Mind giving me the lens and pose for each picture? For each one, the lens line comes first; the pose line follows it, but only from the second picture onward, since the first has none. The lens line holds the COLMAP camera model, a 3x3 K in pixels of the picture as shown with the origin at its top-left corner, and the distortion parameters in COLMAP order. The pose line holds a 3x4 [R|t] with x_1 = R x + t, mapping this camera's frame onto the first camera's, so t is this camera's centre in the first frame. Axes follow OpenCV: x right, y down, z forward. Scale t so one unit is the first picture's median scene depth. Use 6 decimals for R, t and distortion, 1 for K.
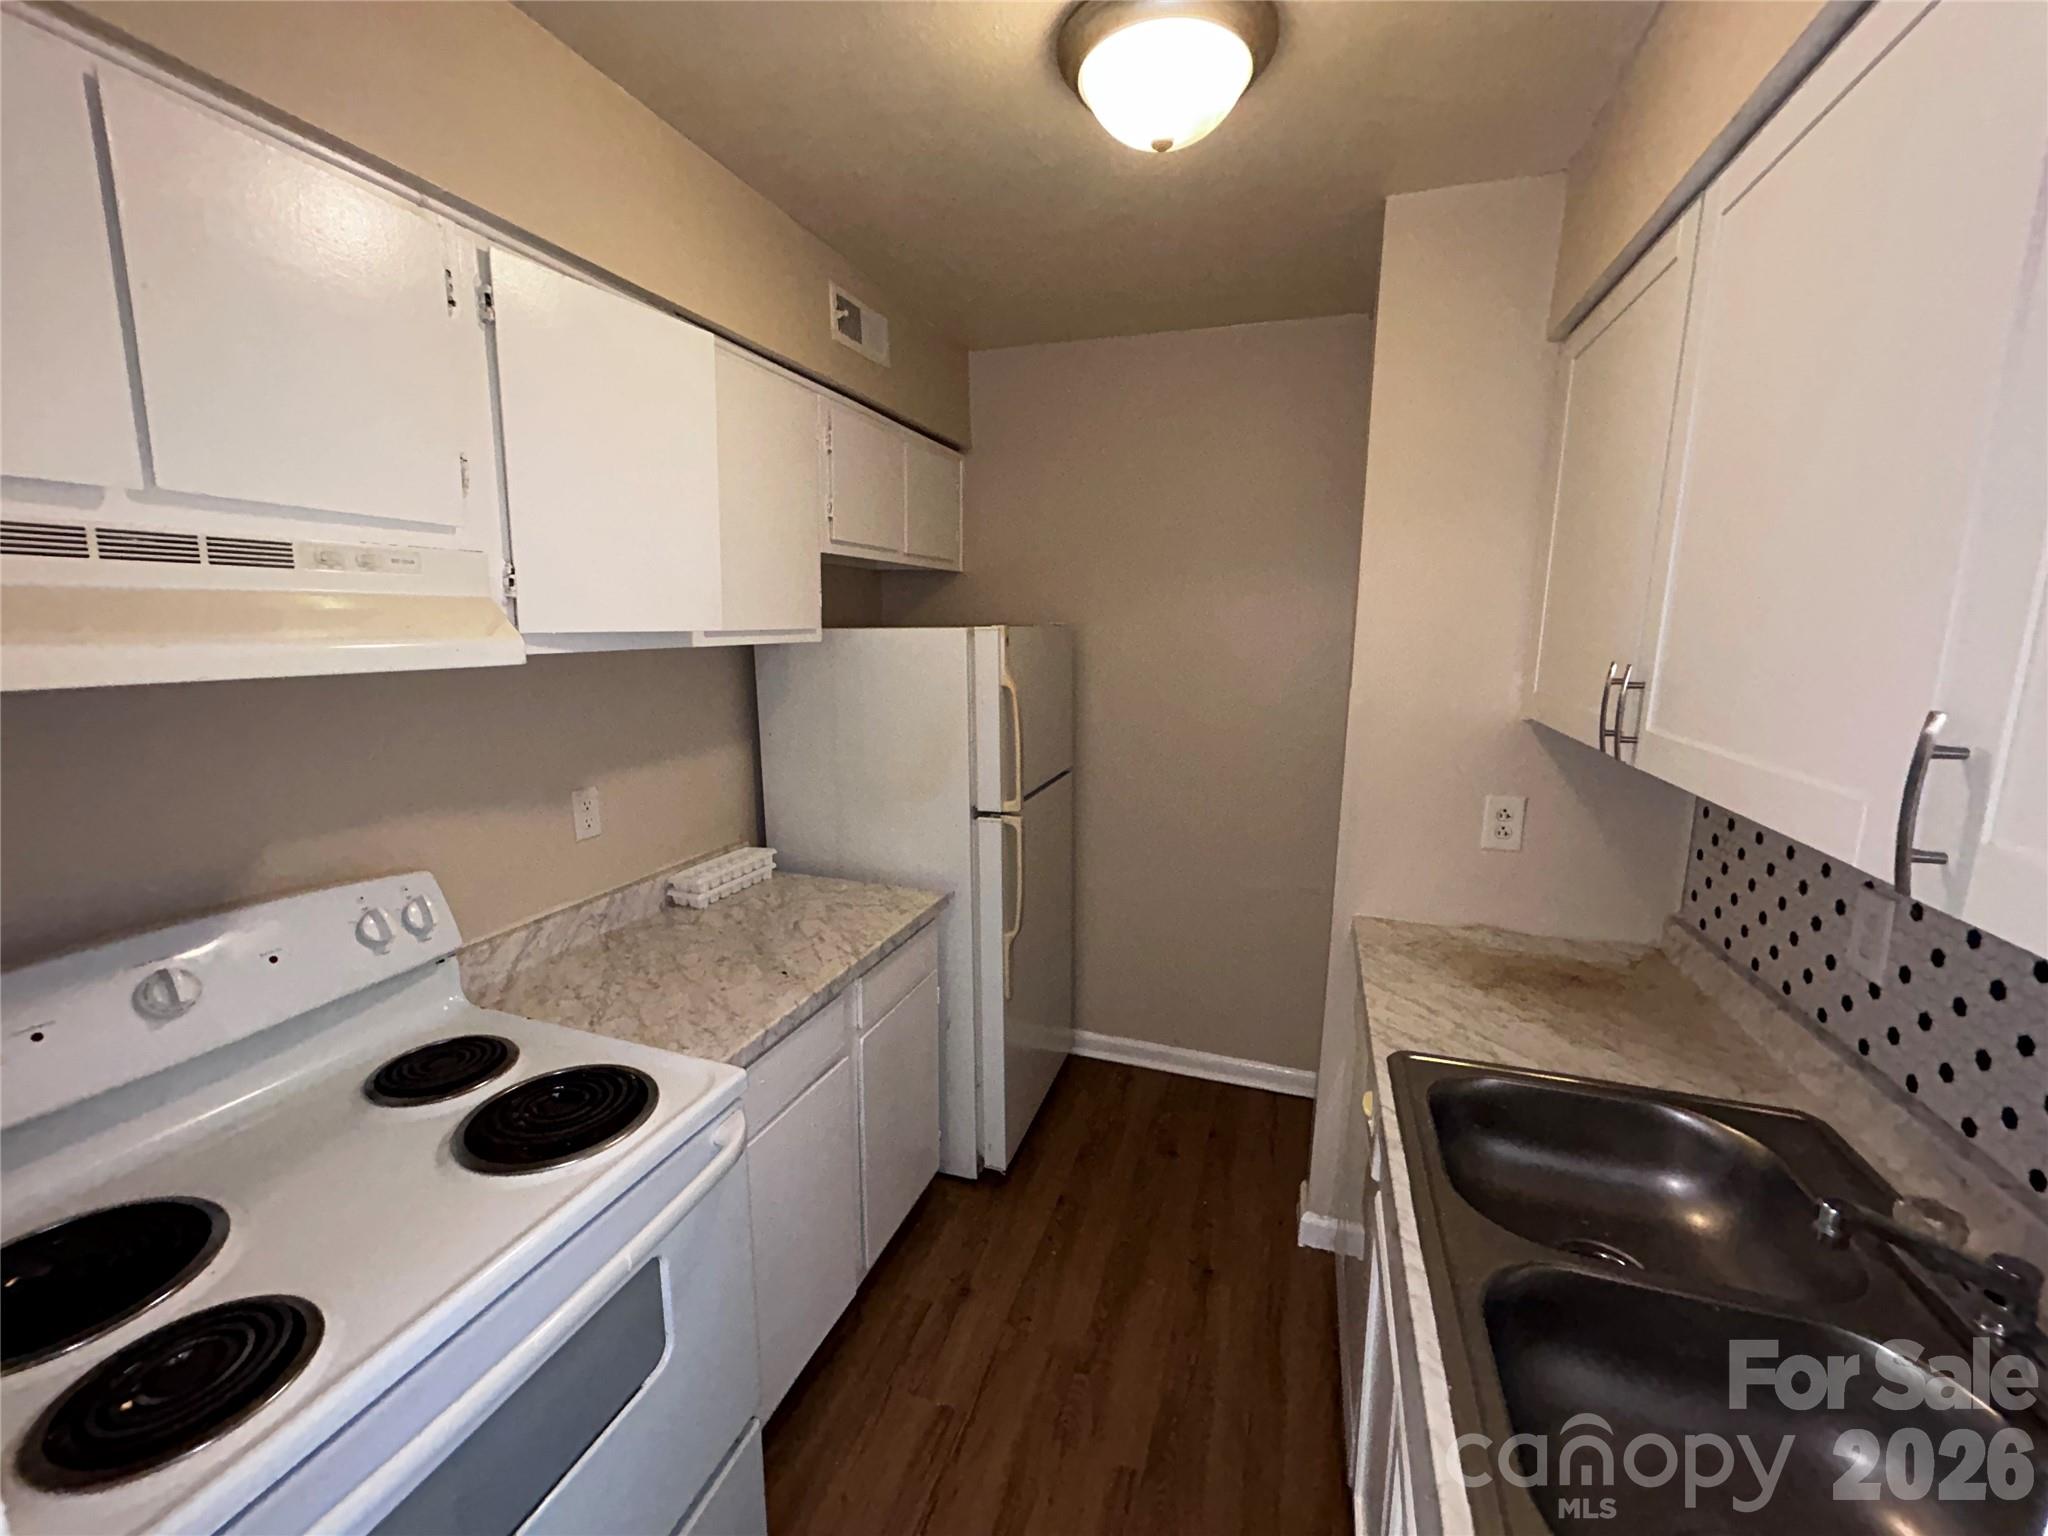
lens RADIAL K [[829.8, 0, 1028.8], [0, 829.8, 766.0], [0, 0, 1]] dist [-0.001910, -0.000034]
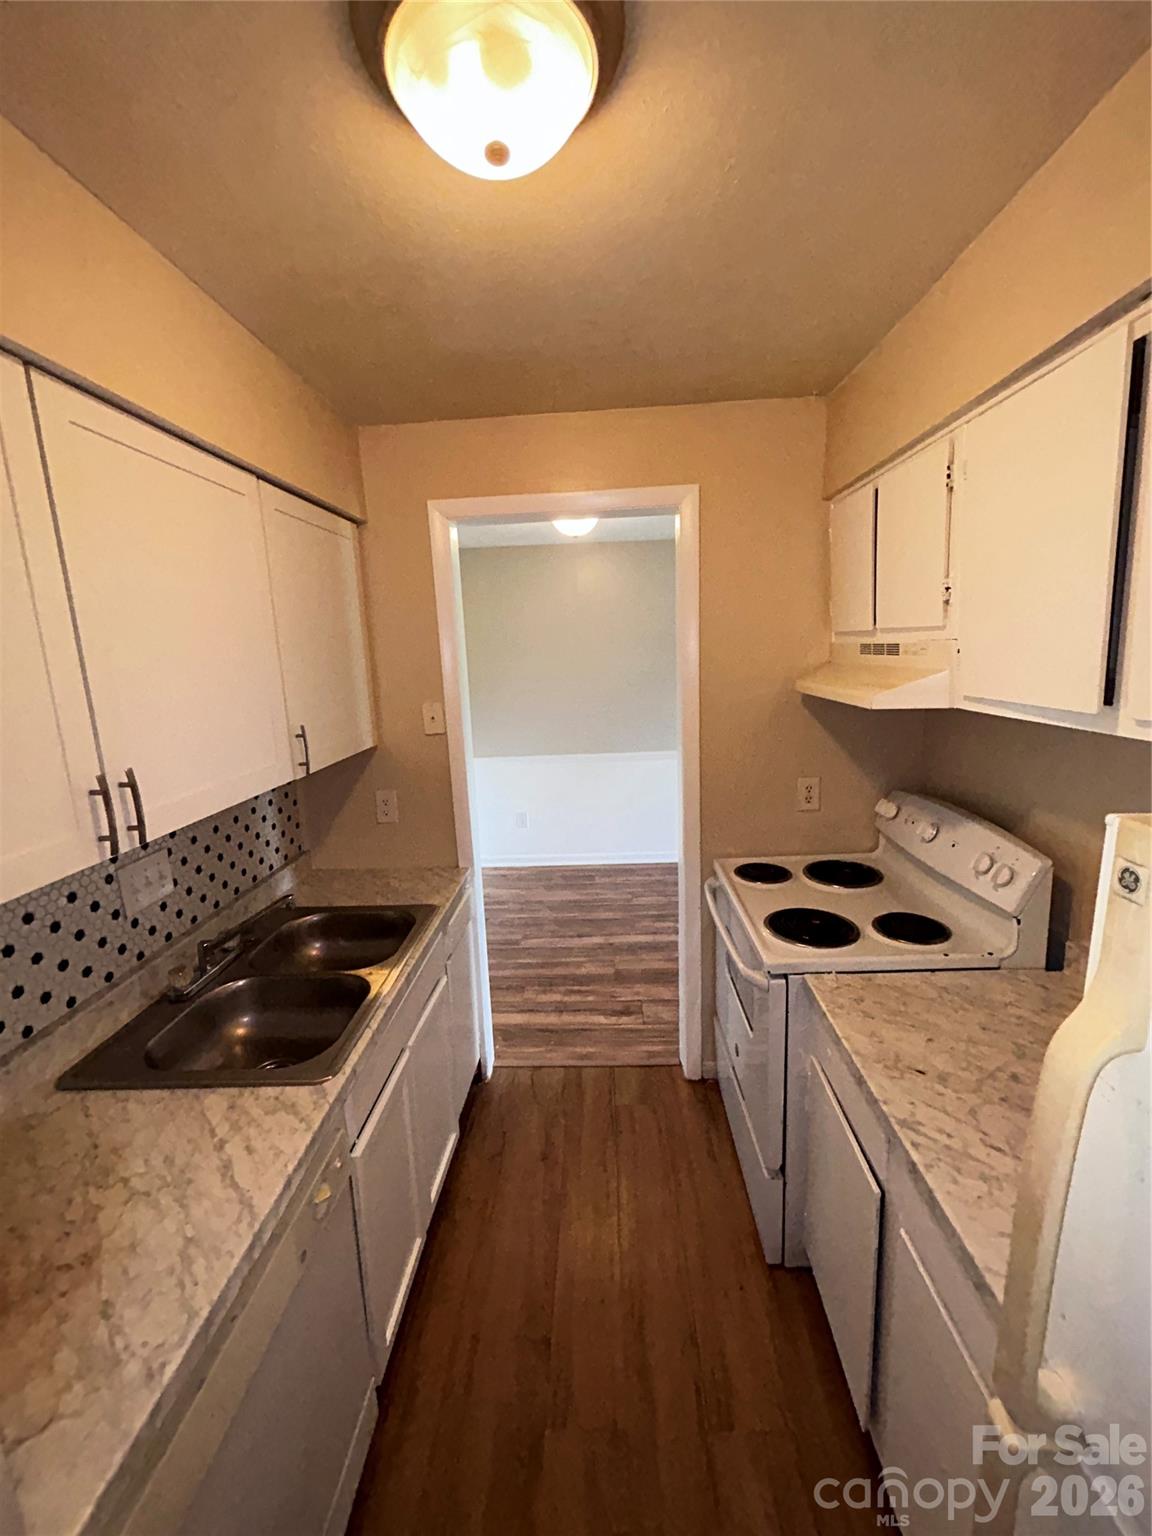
lens RADIAL K [[622.4, 0, 581.3], [0, 622.4, 763.7], [0, 0, 1]] dist [-0.001910, -0.000034]
pose [[-0.957643, 0.086146, -0.274769, 0.265829], [-0.014230, 0.938878, 0.343955, -0.353719], [0.287605, 0.333296, -0.897885, 1.572609]]
